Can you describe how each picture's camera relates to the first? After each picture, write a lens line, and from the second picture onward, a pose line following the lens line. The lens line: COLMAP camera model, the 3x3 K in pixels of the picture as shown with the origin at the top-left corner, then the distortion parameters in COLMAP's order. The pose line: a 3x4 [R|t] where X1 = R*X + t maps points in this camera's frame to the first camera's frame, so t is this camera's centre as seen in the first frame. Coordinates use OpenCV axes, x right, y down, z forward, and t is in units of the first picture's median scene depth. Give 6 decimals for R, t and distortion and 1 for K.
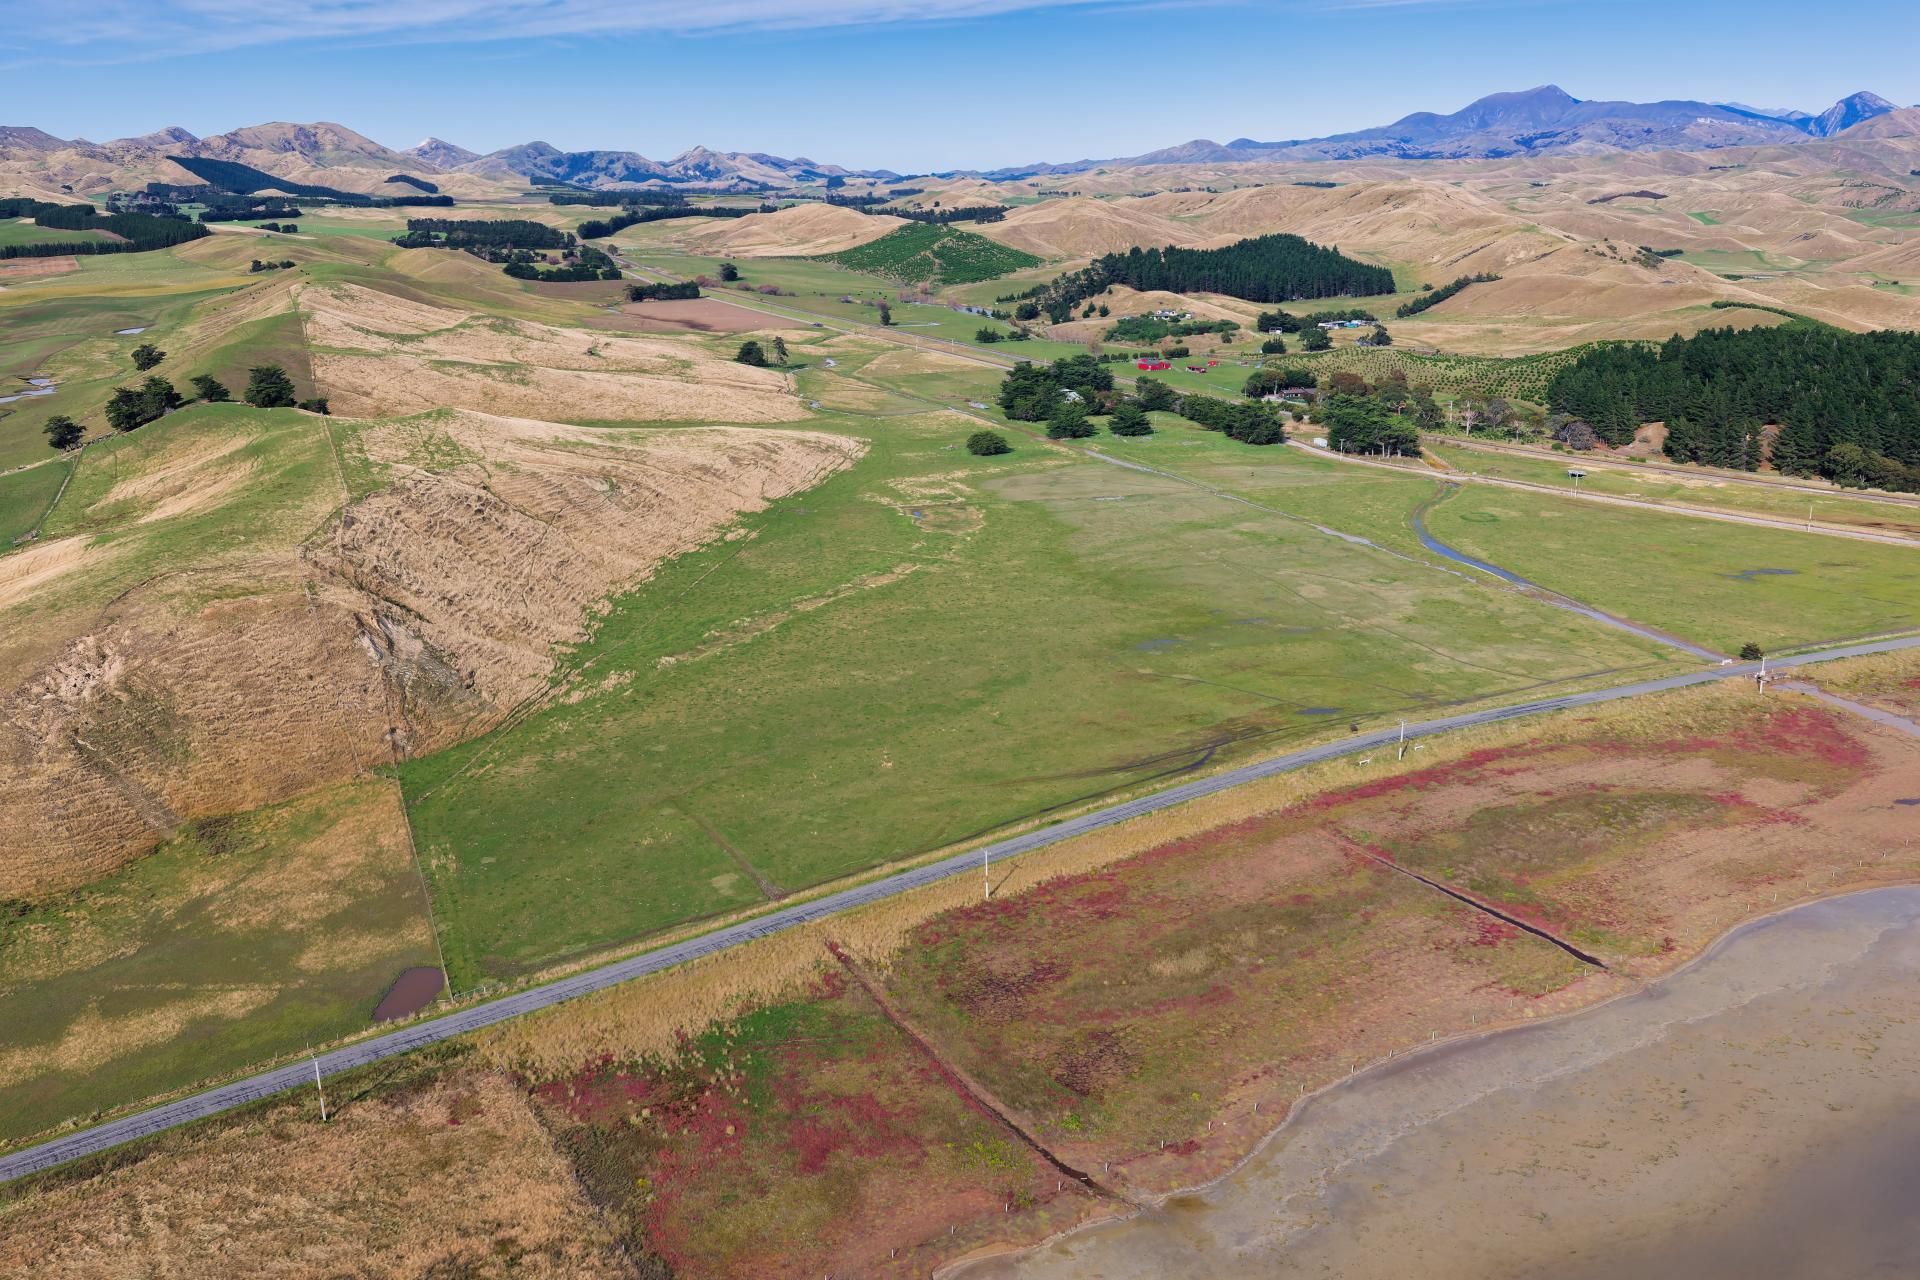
lens RADIAL K [[1589.1, 0, 970.1], [0, 1589.1, 636.5], [0, 0, 1]] dist [0.005292, 0.009283]
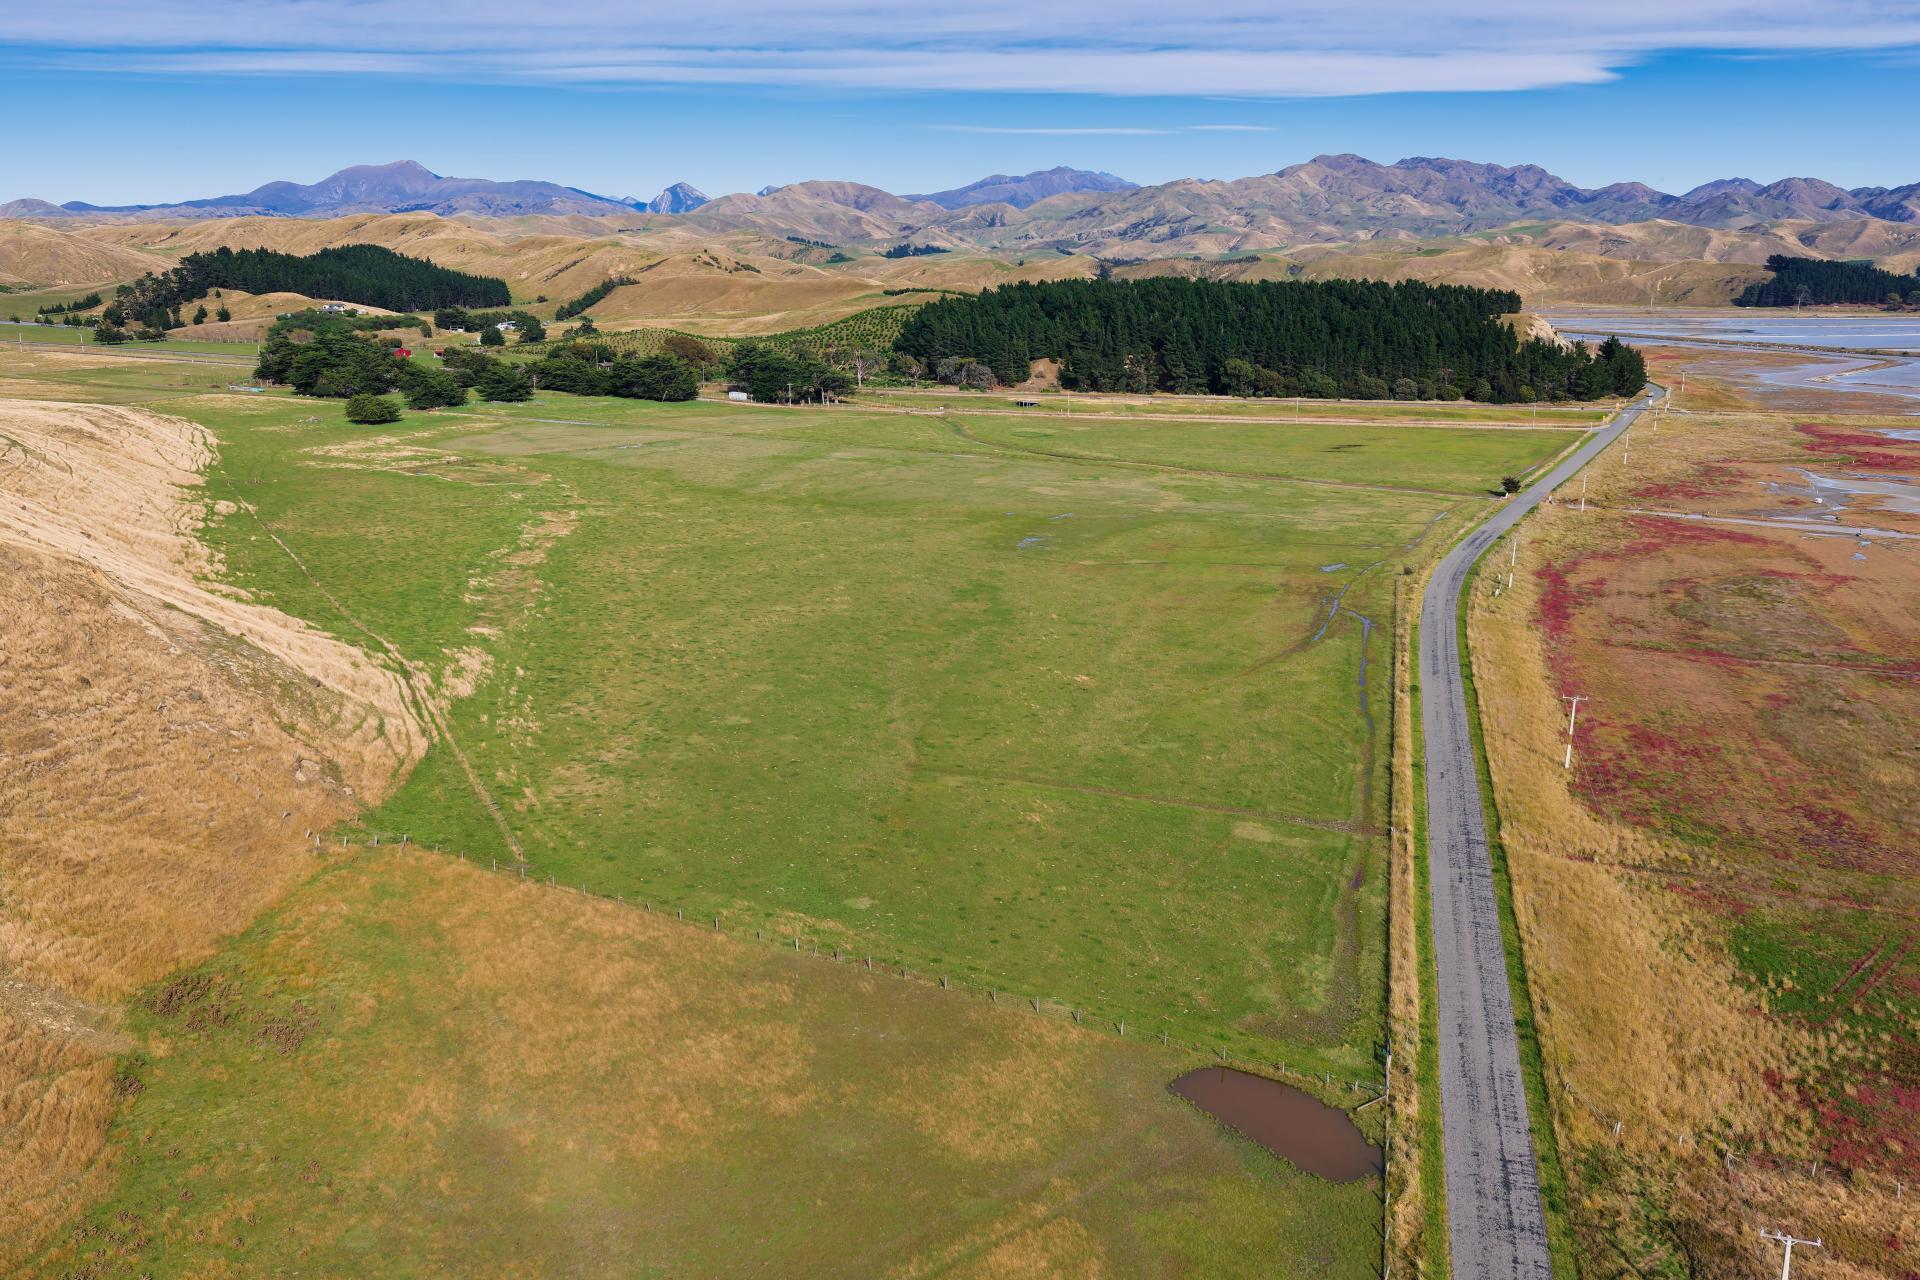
lens RADIAL K [[1589.1, 0, 970.1], [0, 1589.1, 636.5], [0, 0, 1]] dist [0.005292, 0.009283]
pose [[0.785968, -0.132021, 0.604007, -0.188713], [0.159177, 0.987212, 0.008650, 0.018982], [-0.597425, 0.089346, 0.796932, 0.186938]]
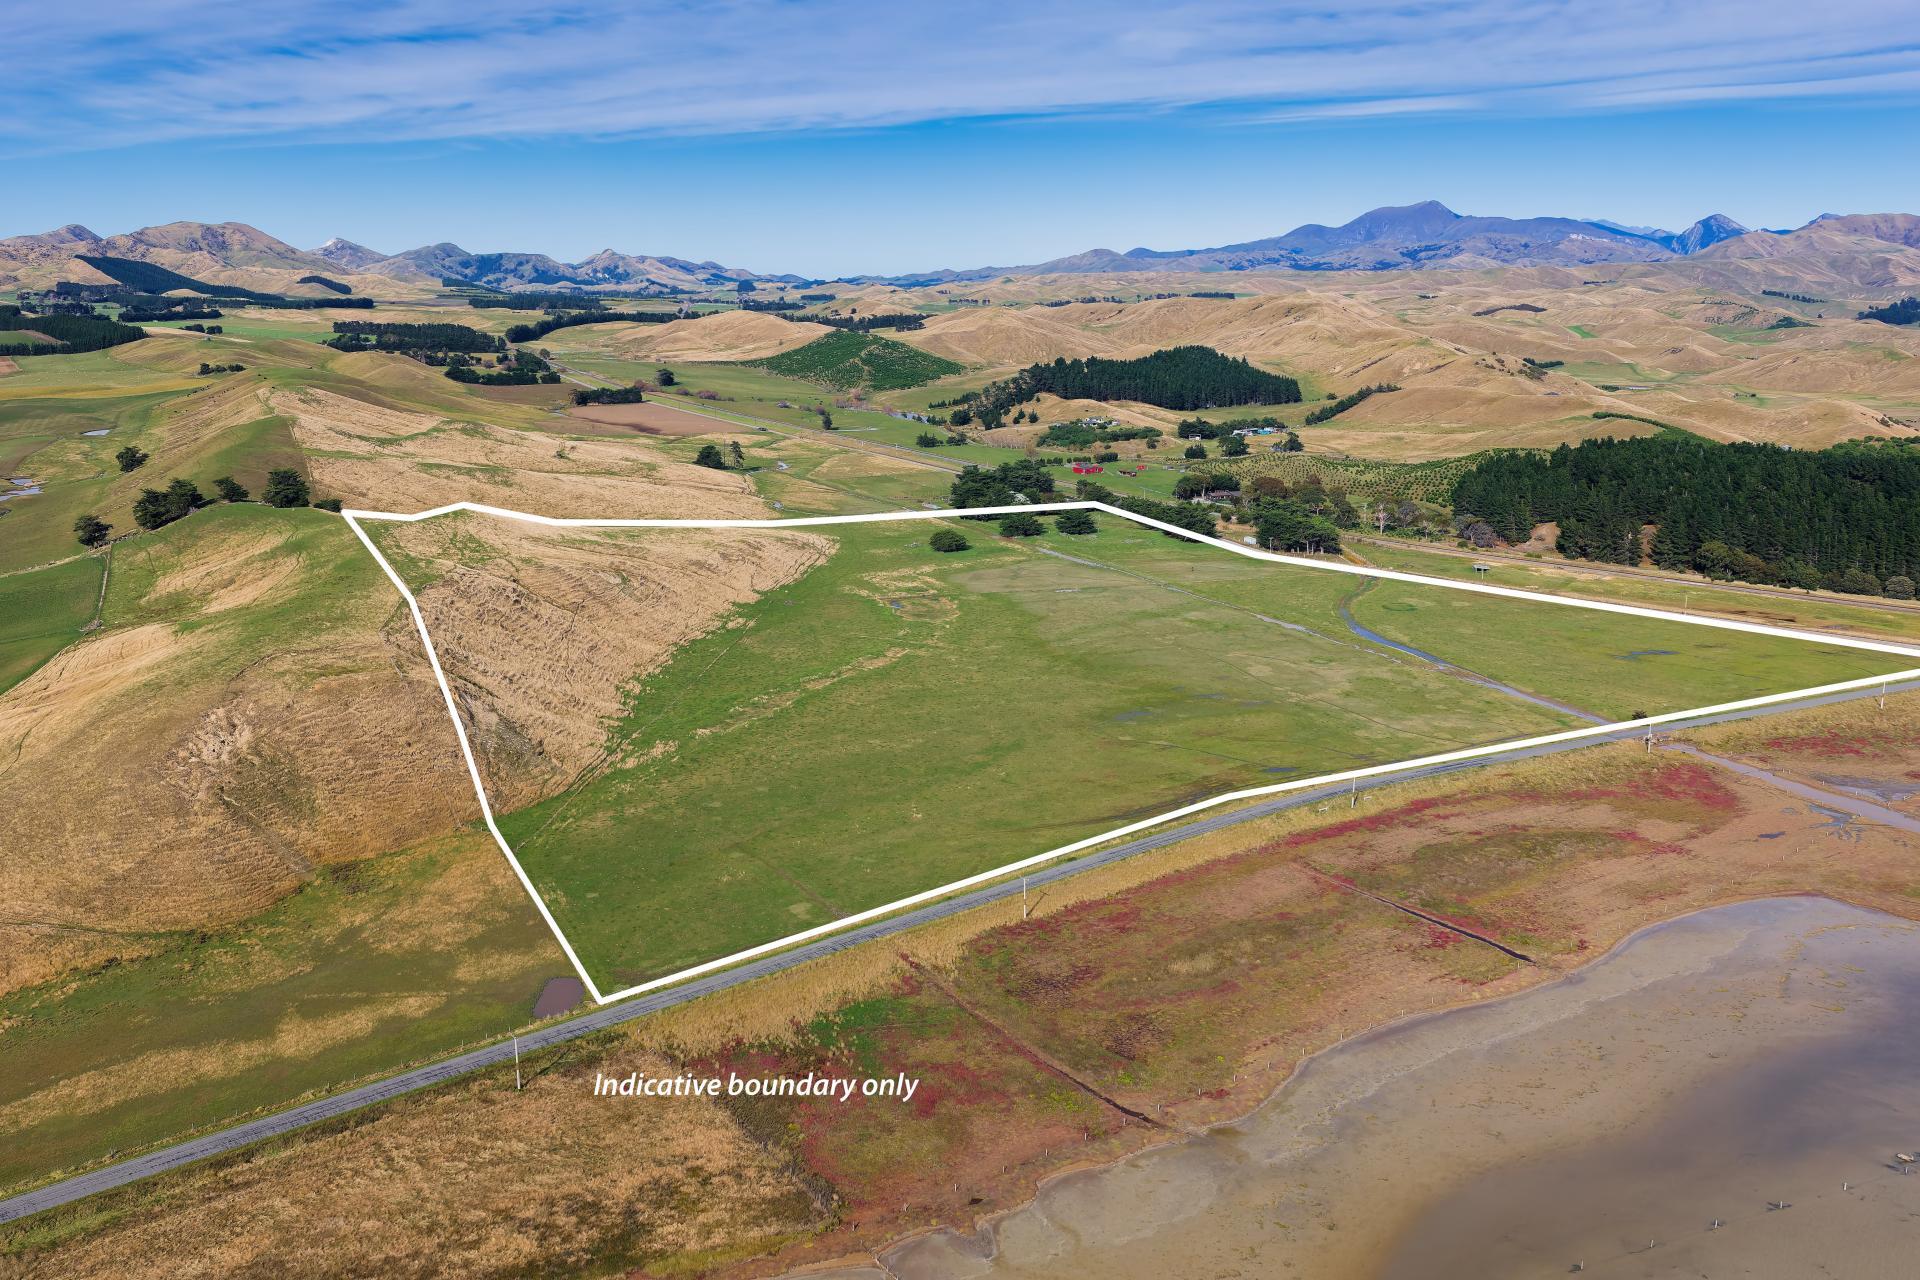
lens RADIAL K [[1584.9, 0, 969.5], [0, 1584.9, 648.4], [0, 0, 1]] dist [0.011342, -0.002659]
pose [[0.998212, -0.003570, 0.059661, -0.031630], [0.006793, 0.998523, -0.053900, 0.008123], [-0.059380, 0.054209, 0.996762, -0.061455]]
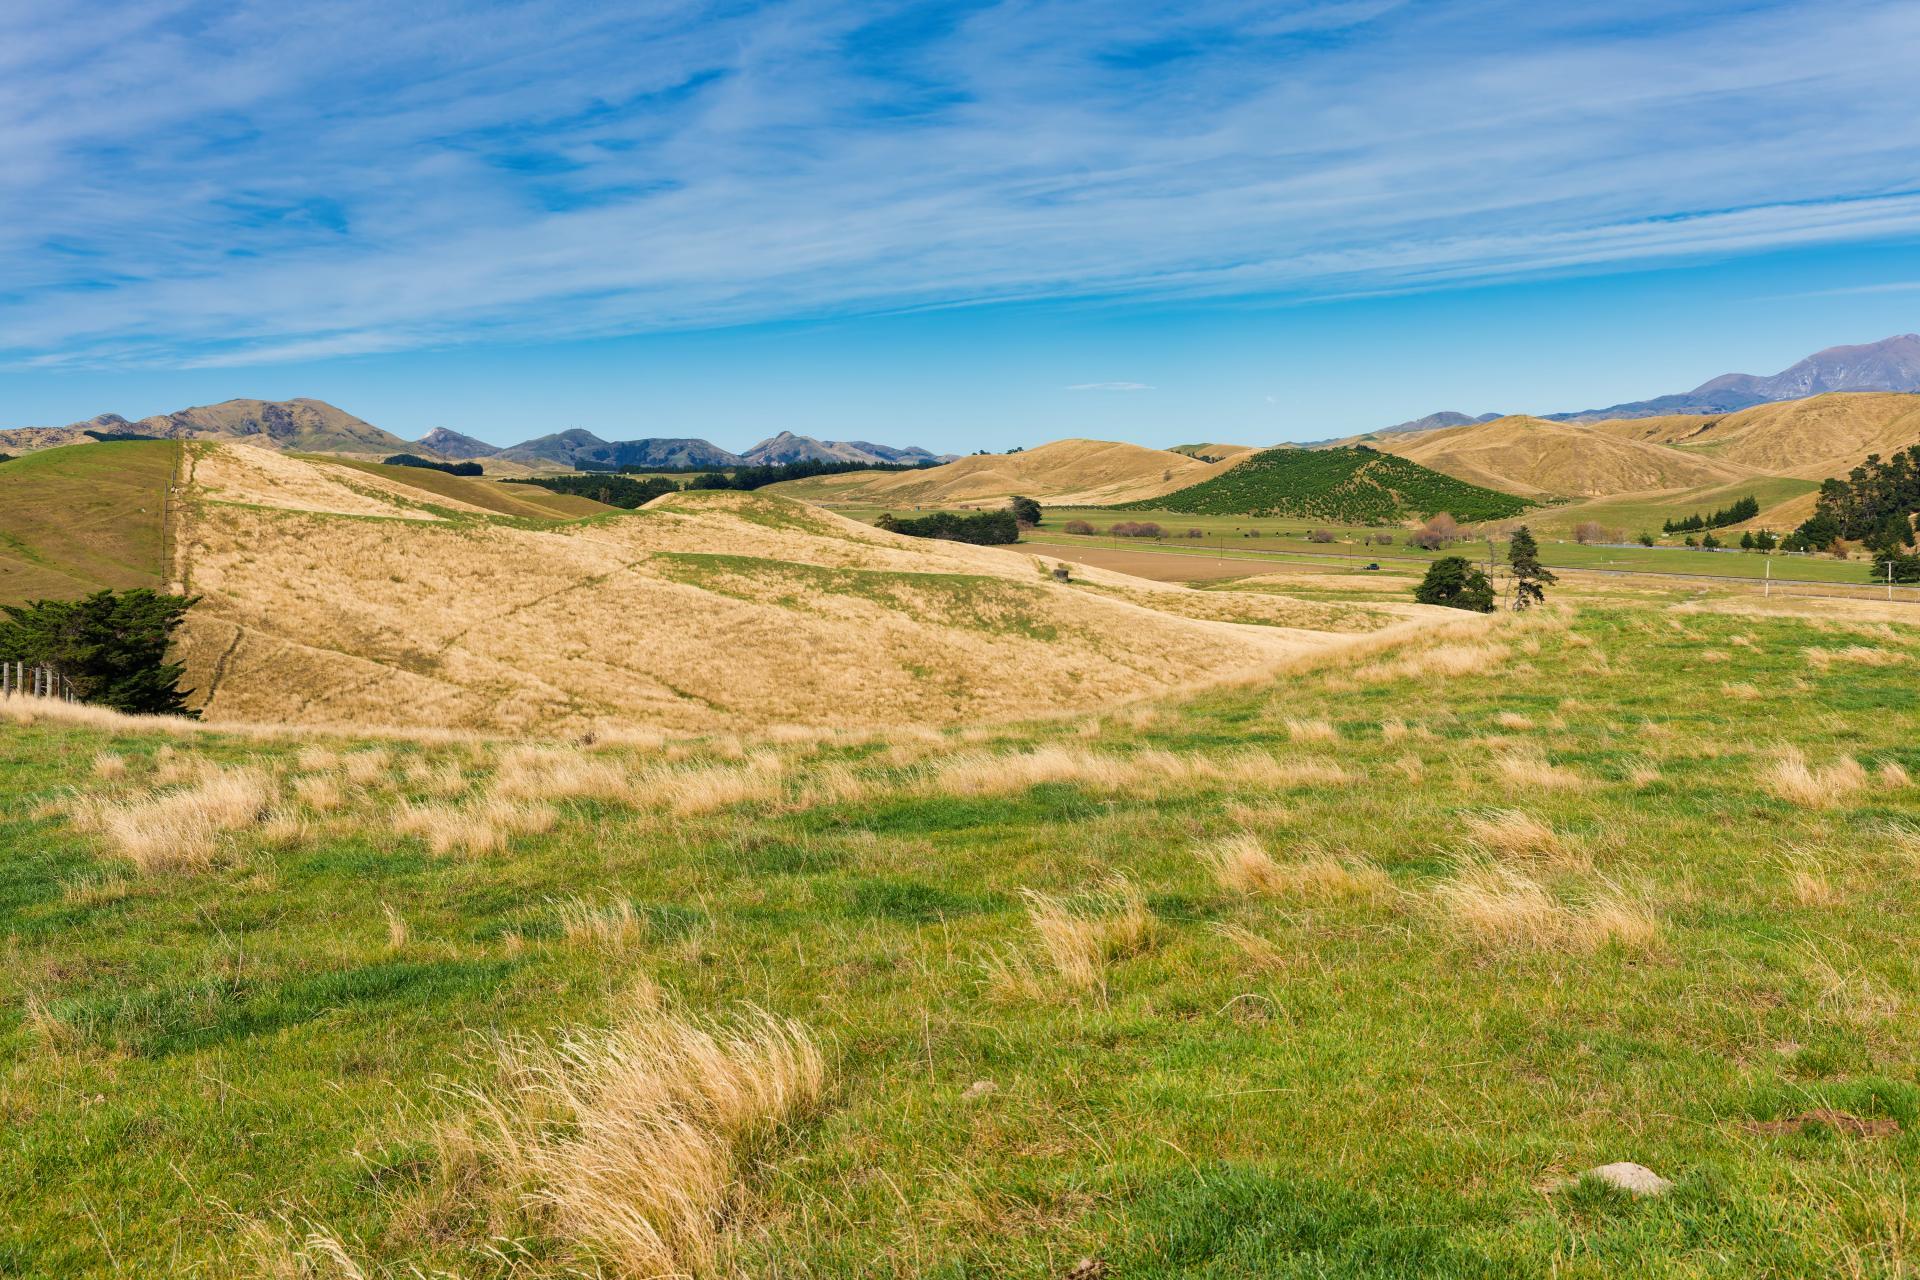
lens RADIAL K [[2110.2, 0, 963.6], [0, 2110.2, 641.1], [0, 0, 1]] dist [0.045139, 0.006537]
pose [[0.997475, -0.014318, -0.069566, -0.236808], [-0.000118, 0.979137, -0.203203, -0.081004], [0.071024, 0.202698, 0.976662, 0.601179]]
